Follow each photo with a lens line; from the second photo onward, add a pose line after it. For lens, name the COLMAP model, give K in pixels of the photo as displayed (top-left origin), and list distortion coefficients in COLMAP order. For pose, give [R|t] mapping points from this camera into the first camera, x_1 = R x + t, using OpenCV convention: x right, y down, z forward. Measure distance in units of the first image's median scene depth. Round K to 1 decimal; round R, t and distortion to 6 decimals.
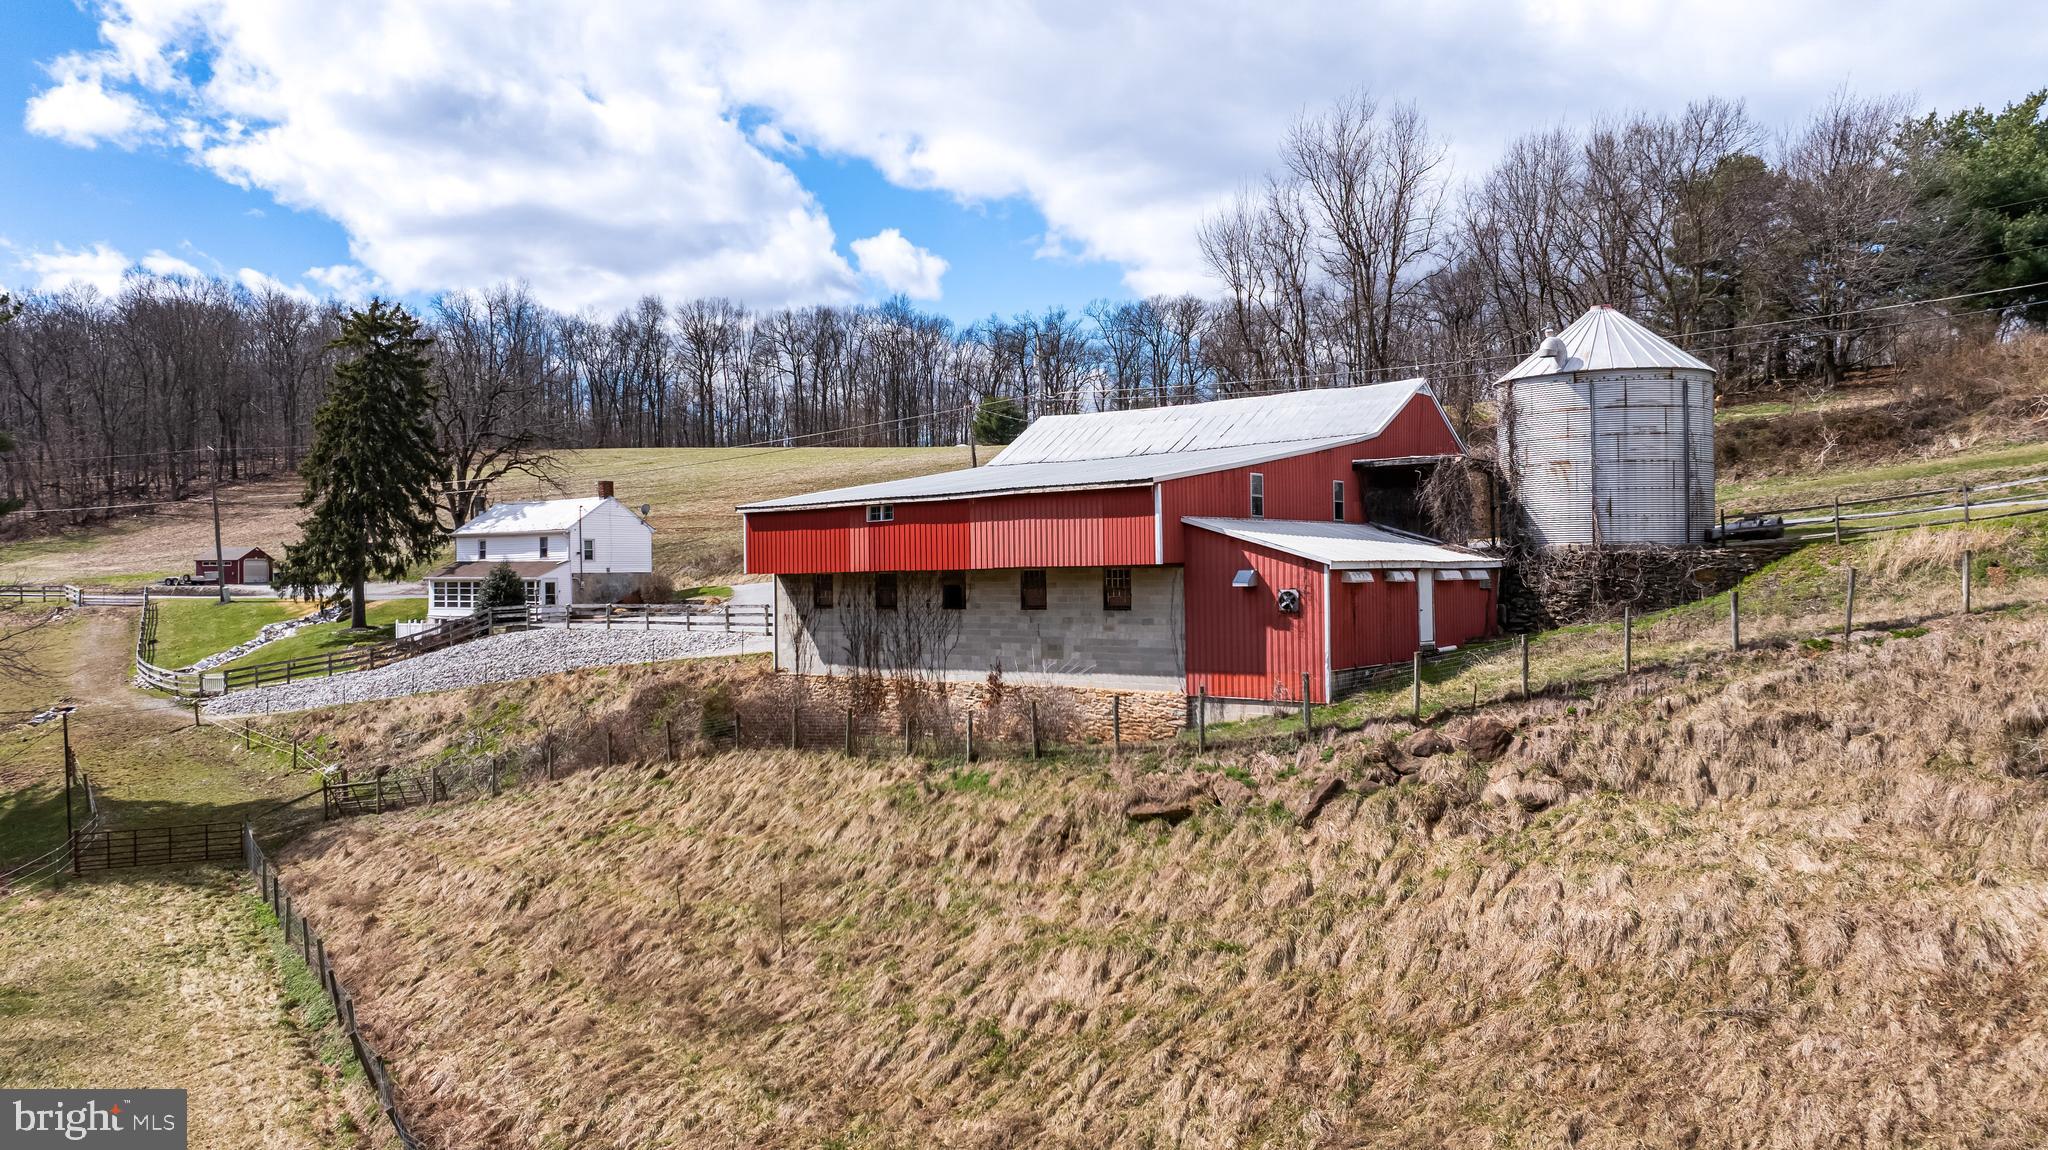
lens RADIAL K [[1456.0, 0, 1017.8], [0, 1456.0, 580.1], [0, 0, 1]] dist [-0.010659, 0.014684]
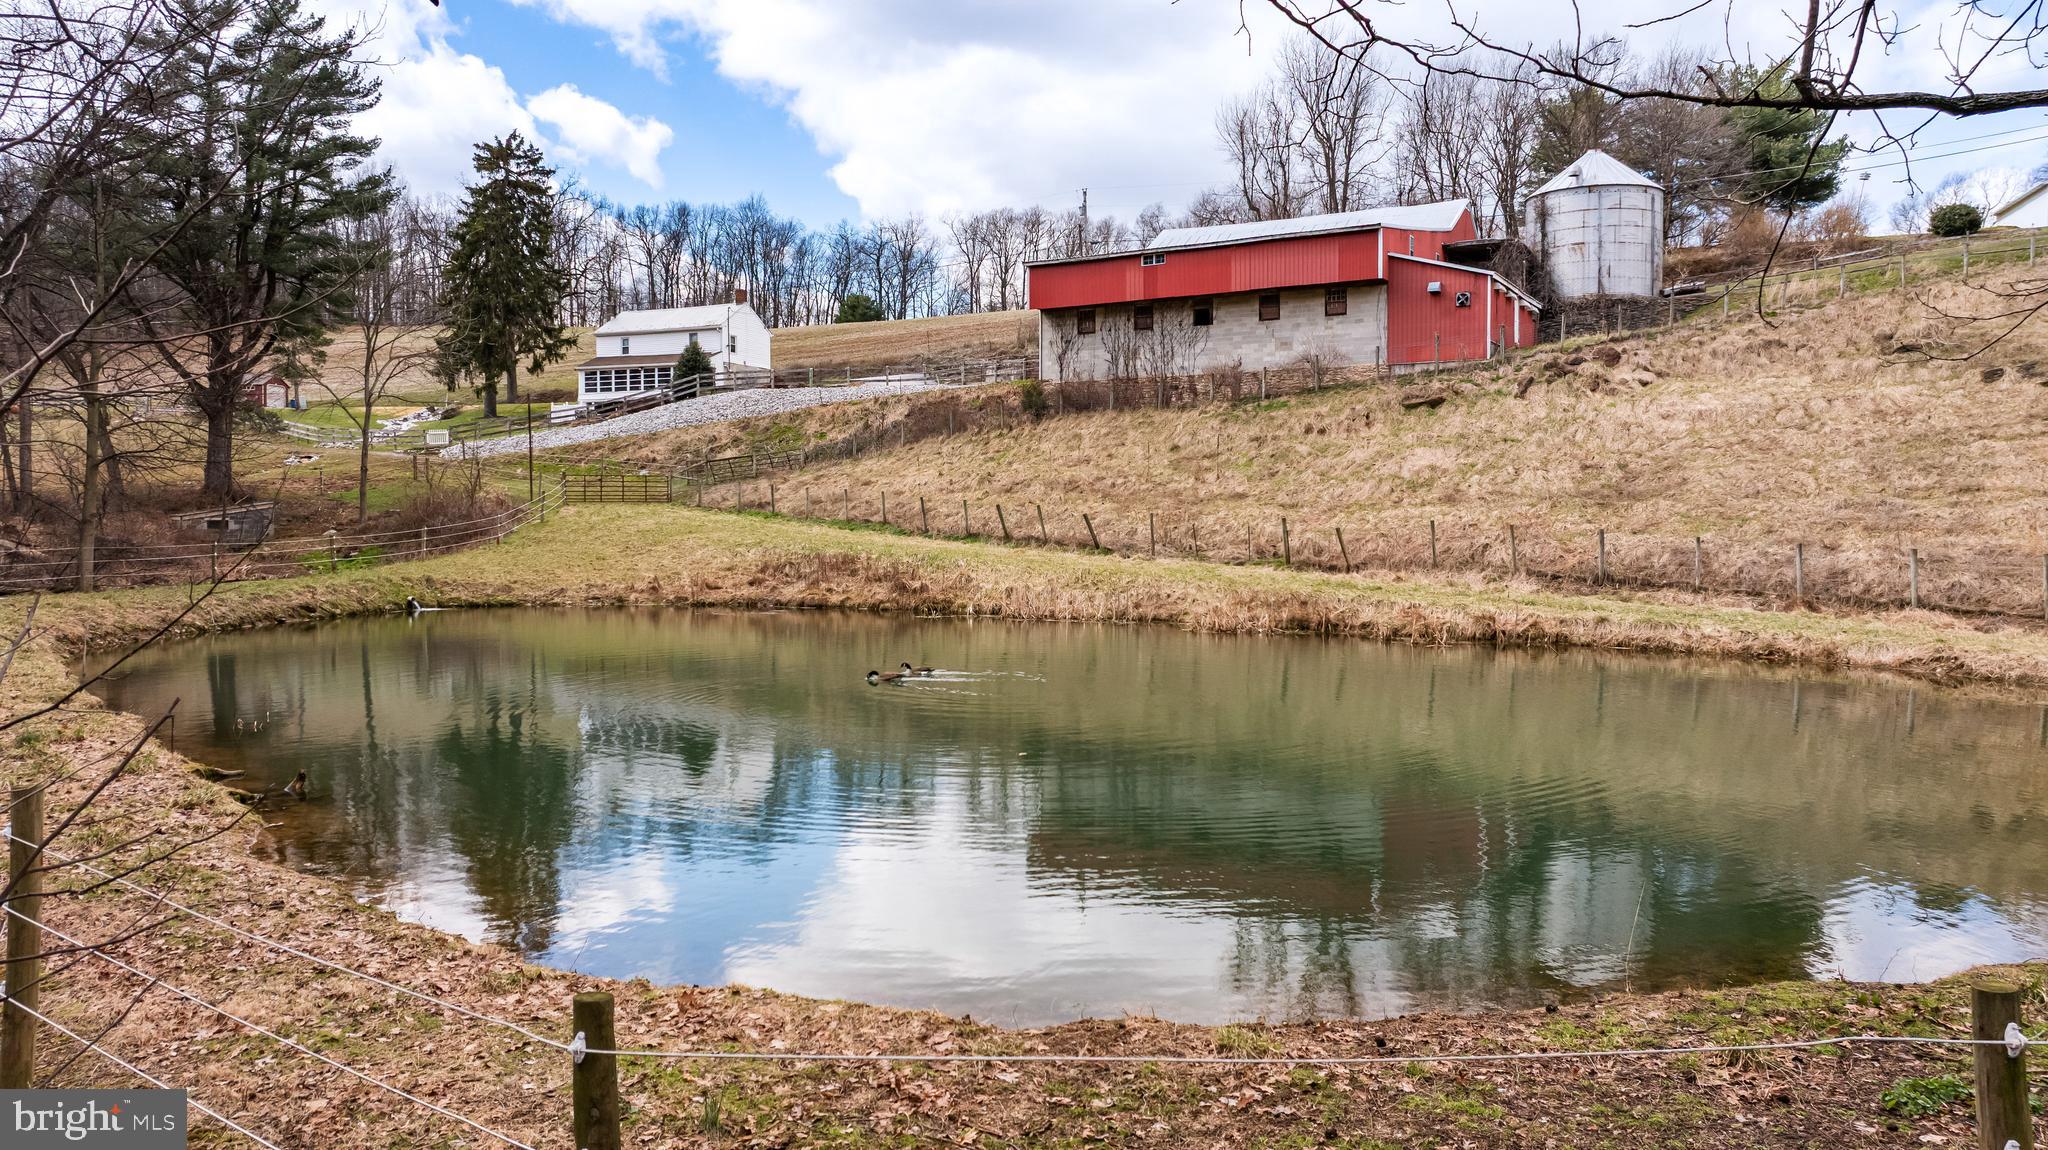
lens RADIAL K [[1456.0, 0, 1030.7], [0, 1456.0, 570.3], [0, 0, 1]] dist [-0.010659, 0.014684]
pose [[0.981634, 0.004435, 0.190722, -0.517060], [-0.010759, 0.999426, 0.032137, 0.232354], [-0.190470, -0.033599, 0.981118, -0.456306]]
